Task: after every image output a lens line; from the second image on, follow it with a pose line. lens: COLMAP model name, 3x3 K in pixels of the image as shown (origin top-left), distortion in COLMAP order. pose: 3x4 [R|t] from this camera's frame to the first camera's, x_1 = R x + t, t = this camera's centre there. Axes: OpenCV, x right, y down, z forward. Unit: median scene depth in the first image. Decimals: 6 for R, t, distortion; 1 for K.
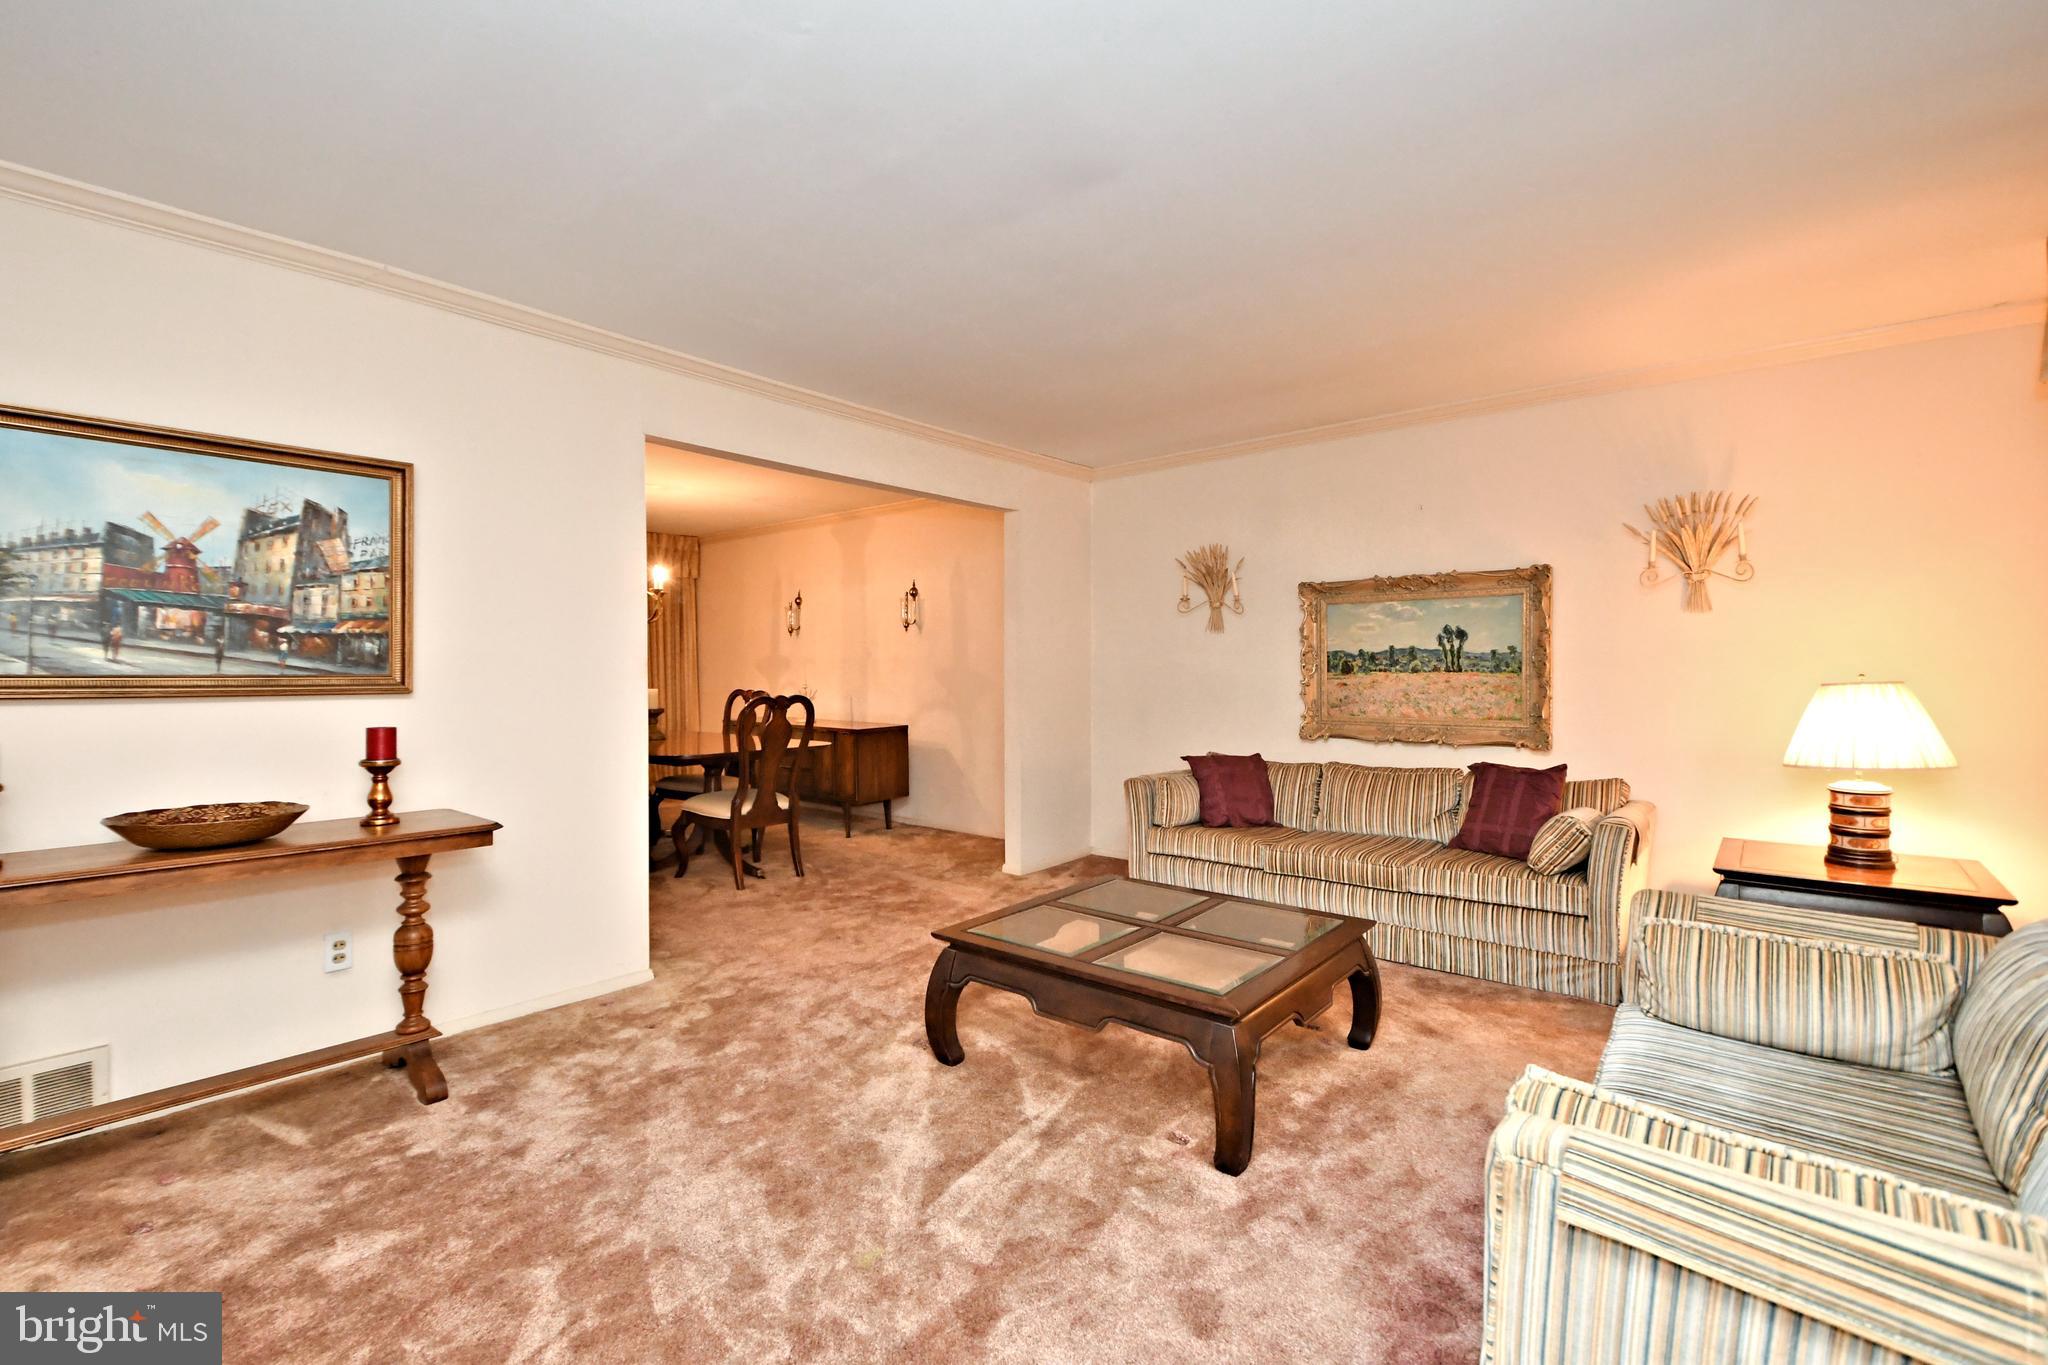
lens RADIAL K [[894.5, 0, 1013.6], [0, 894.5, 684.1], [0, 0, 1]] dist [0.021513, -0.015614]
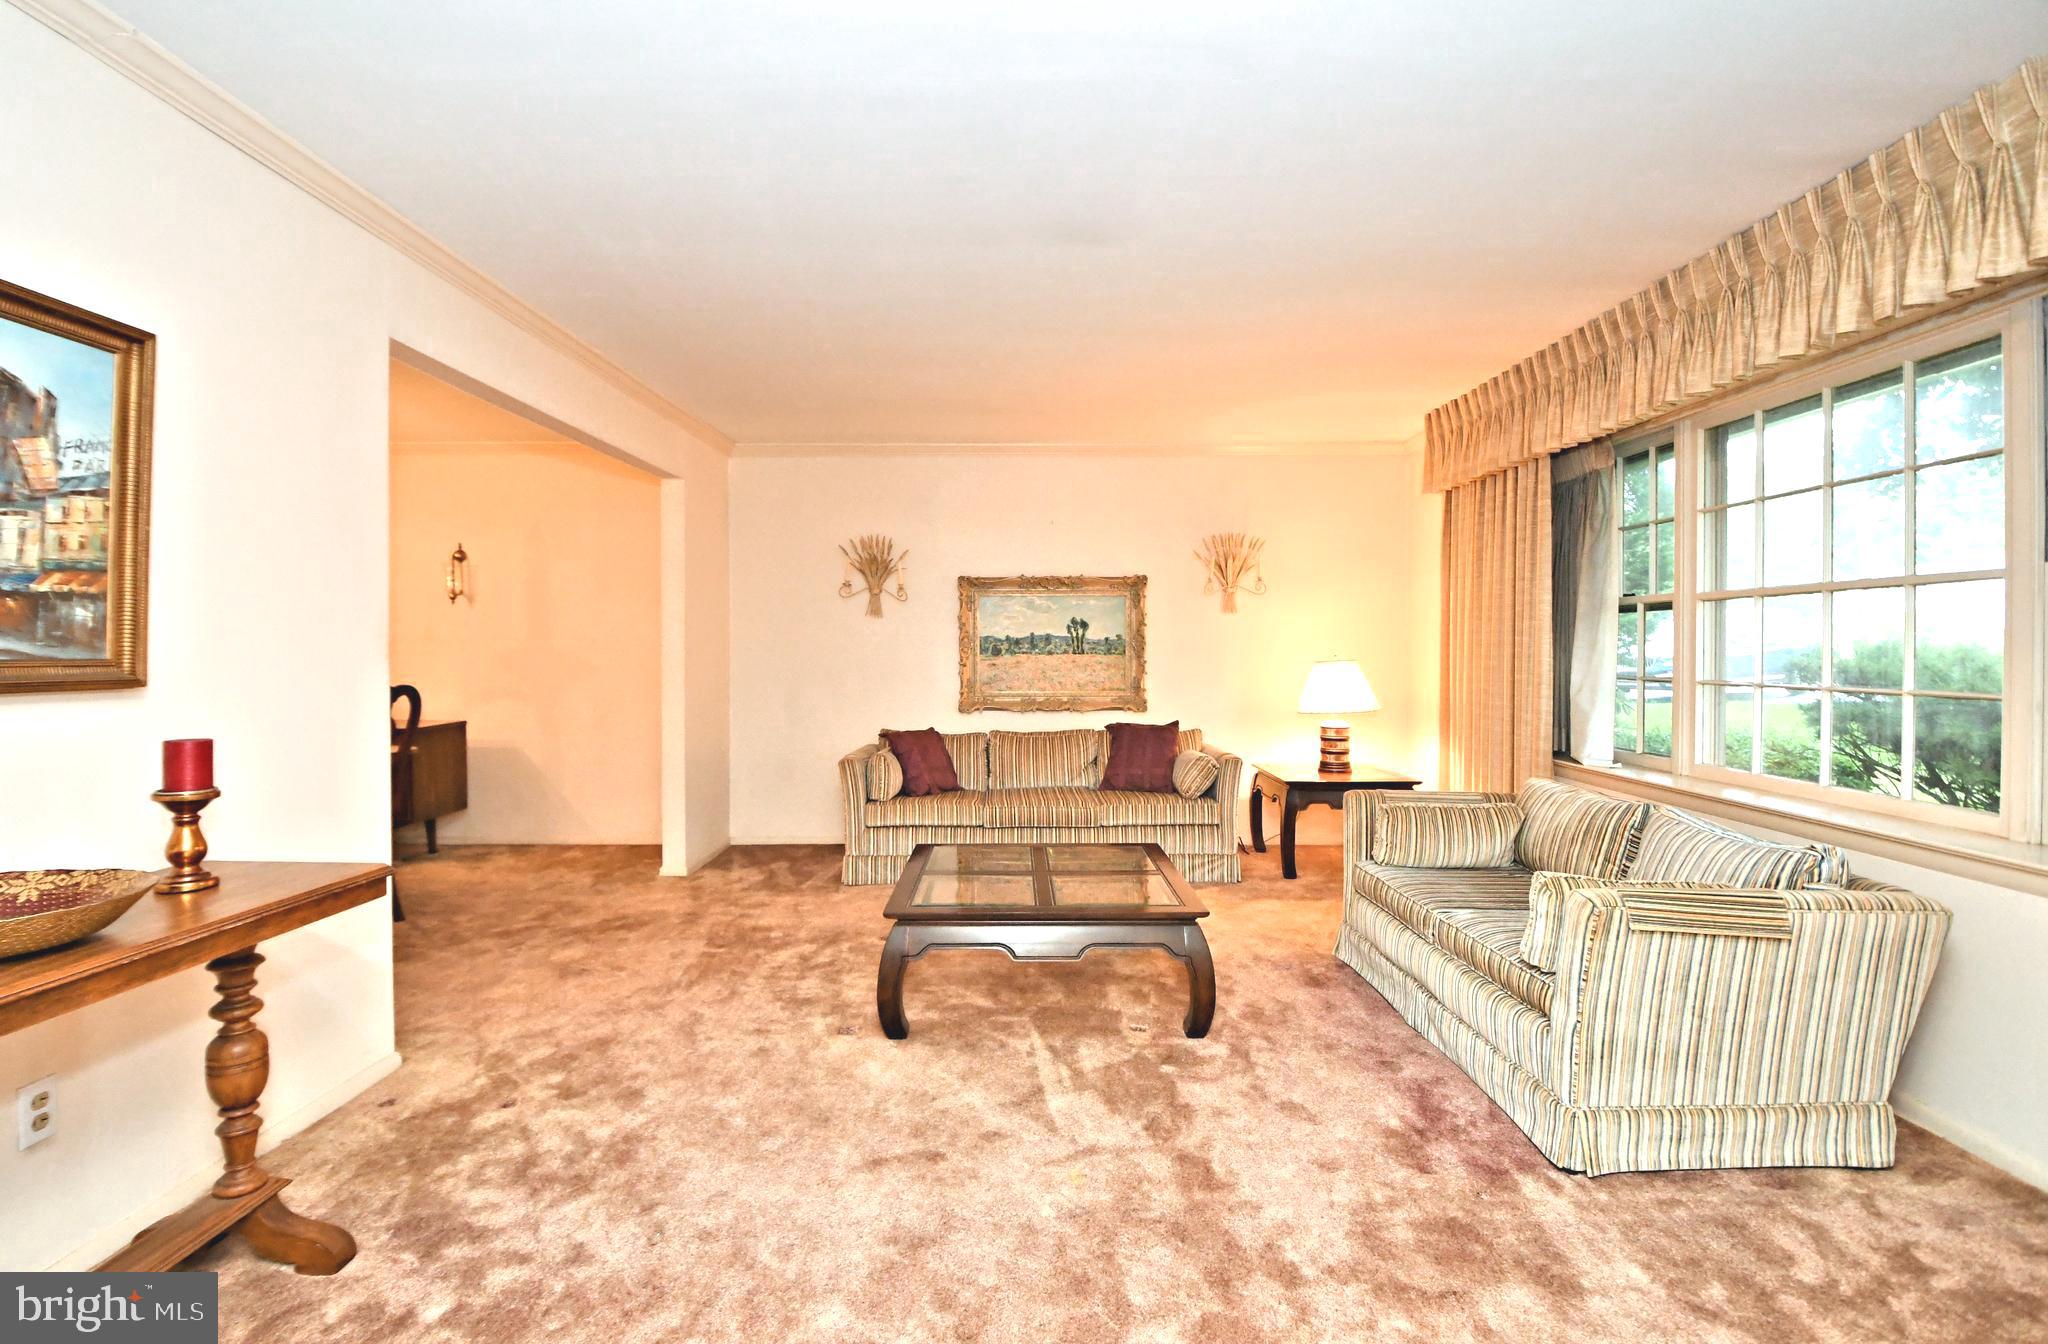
lens RADIAL K [[910.8, 0, 1031.0], [0, 910.8, 658.8], [0, 0, 1]] dist [0.000733, -0.017431]
pose [[0.758031, -0.003671, 0.652209, -0.634156], [0.008960, 0.999948, -0.004785, -0.002268], [-0.652157, 0.009471, 0.758025, 0.107805]]
